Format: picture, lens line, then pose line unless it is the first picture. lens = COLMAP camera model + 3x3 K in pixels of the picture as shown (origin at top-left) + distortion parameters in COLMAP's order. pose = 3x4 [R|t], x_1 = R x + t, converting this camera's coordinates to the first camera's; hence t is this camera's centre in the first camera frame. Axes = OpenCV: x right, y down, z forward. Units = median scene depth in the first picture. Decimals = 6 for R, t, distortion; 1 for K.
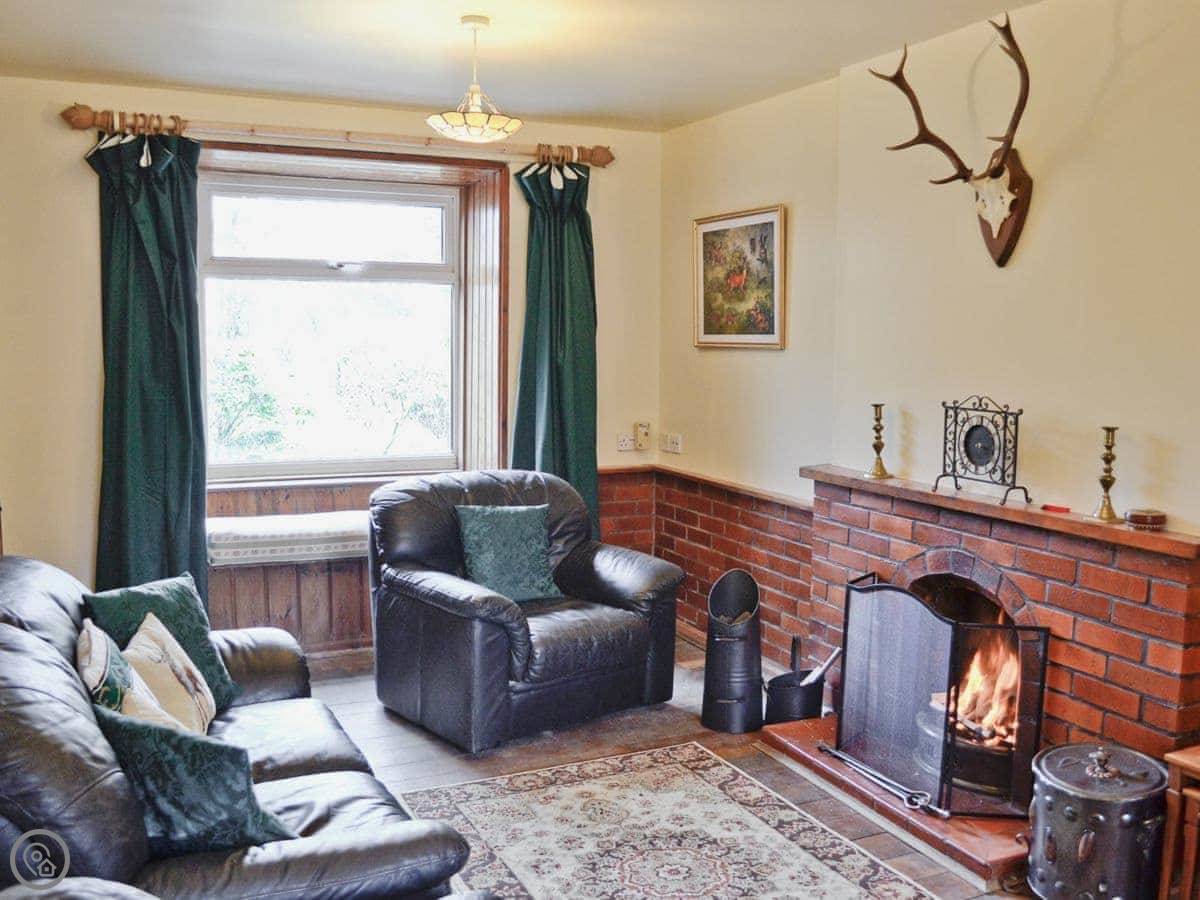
lens RADIAL K [[1219.0, 0, 600.0], [0, 1219.0, 450.0], [0, 0, 1]] dist [-0.003166, -0.003141]
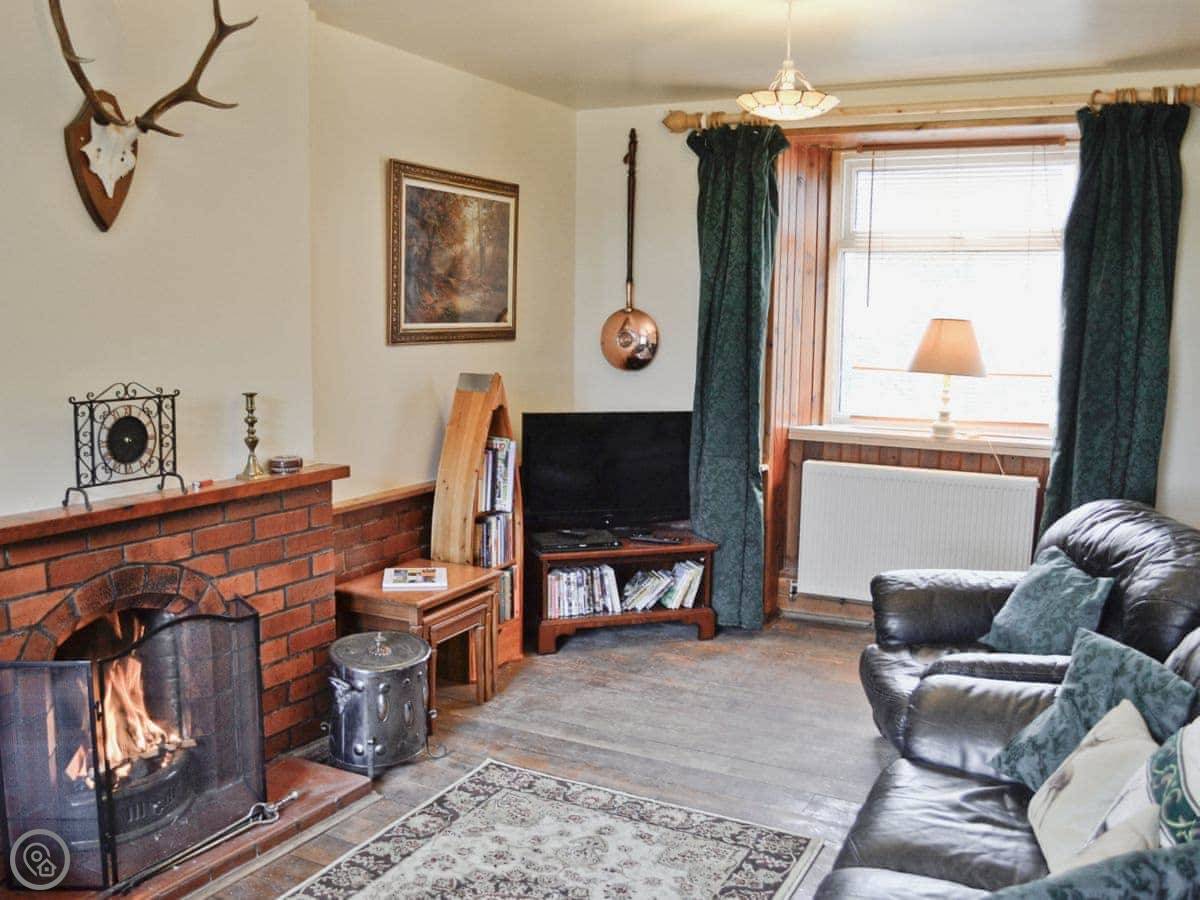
lens RADIAL K [[1068.6, 0, 600.0], [0, 1068.6, 450.0], [0, 0, 1]] dist [-0.002918, -0.001868]
pose [[-0.599233, -0.116554, 0.792045, -0.498978], [0.068599, 0.978231, 0.195851, -0.124536], [-0.797630, 0.171694, -0.578193, 1.196889]]
